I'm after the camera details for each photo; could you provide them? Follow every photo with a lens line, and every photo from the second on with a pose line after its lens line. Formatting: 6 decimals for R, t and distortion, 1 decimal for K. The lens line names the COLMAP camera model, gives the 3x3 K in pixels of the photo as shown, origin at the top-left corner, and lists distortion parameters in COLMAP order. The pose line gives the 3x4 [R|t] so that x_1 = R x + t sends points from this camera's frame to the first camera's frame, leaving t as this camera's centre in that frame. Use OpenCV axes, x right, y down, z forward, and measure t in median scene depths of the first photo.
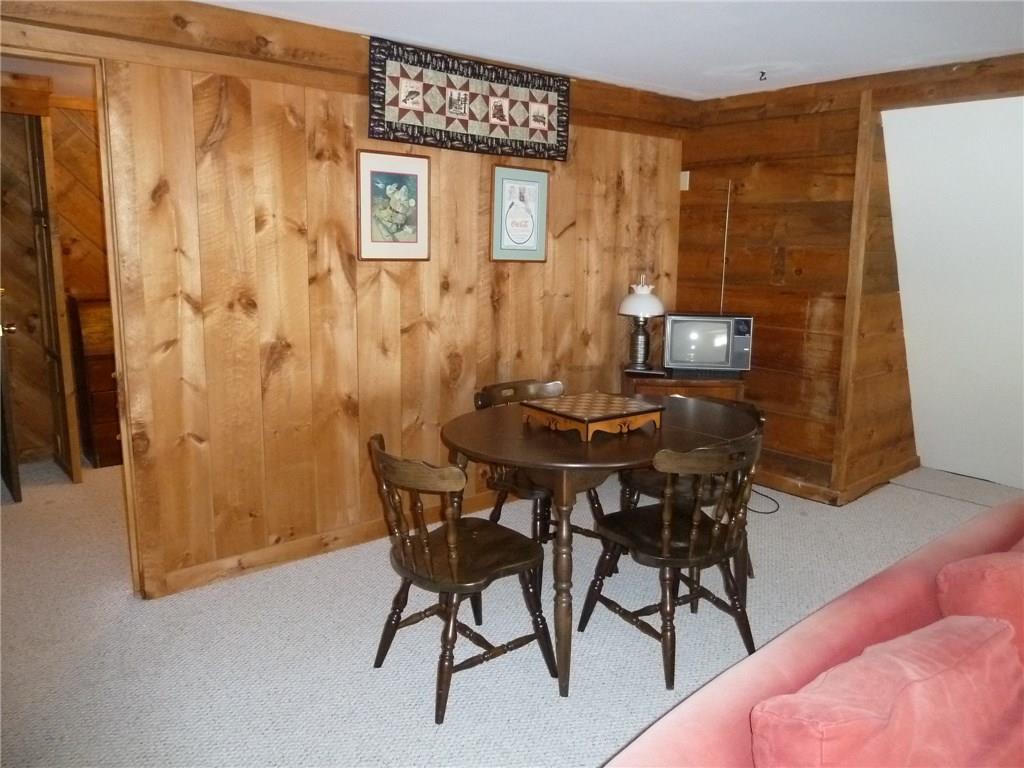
lens RADIAL K [[773.0, 0, 516.8], [0, 773.0, 379.4], [0, 0, 1]] dist [-0.018723, 0.004947]
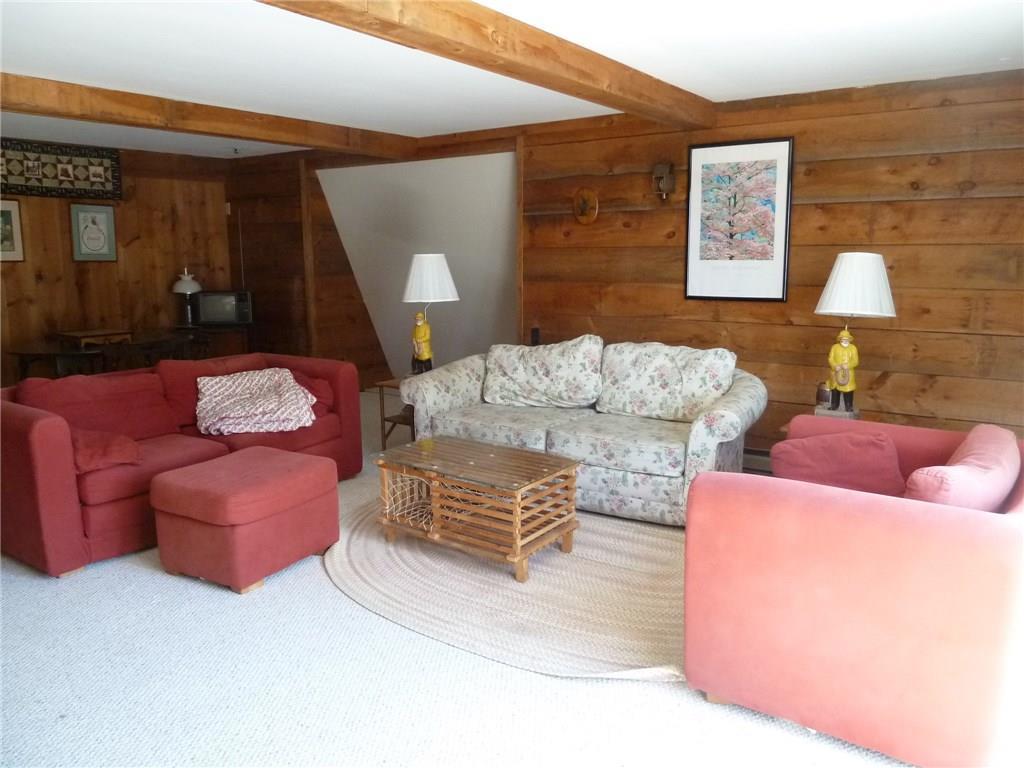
lens RADIAL K [[773.0, 0, 516.8], [0, 773.0, 379.4], [0, 0, 1]] dist [-0.018723, 0.004947]
pose [[0.966021, -0.060163, 0.251365, 0.456830], [0.062115, 0.998069, 0.000168, 0.156785], [-0.250890, 0.015451, 0.967892, -0.820129]]
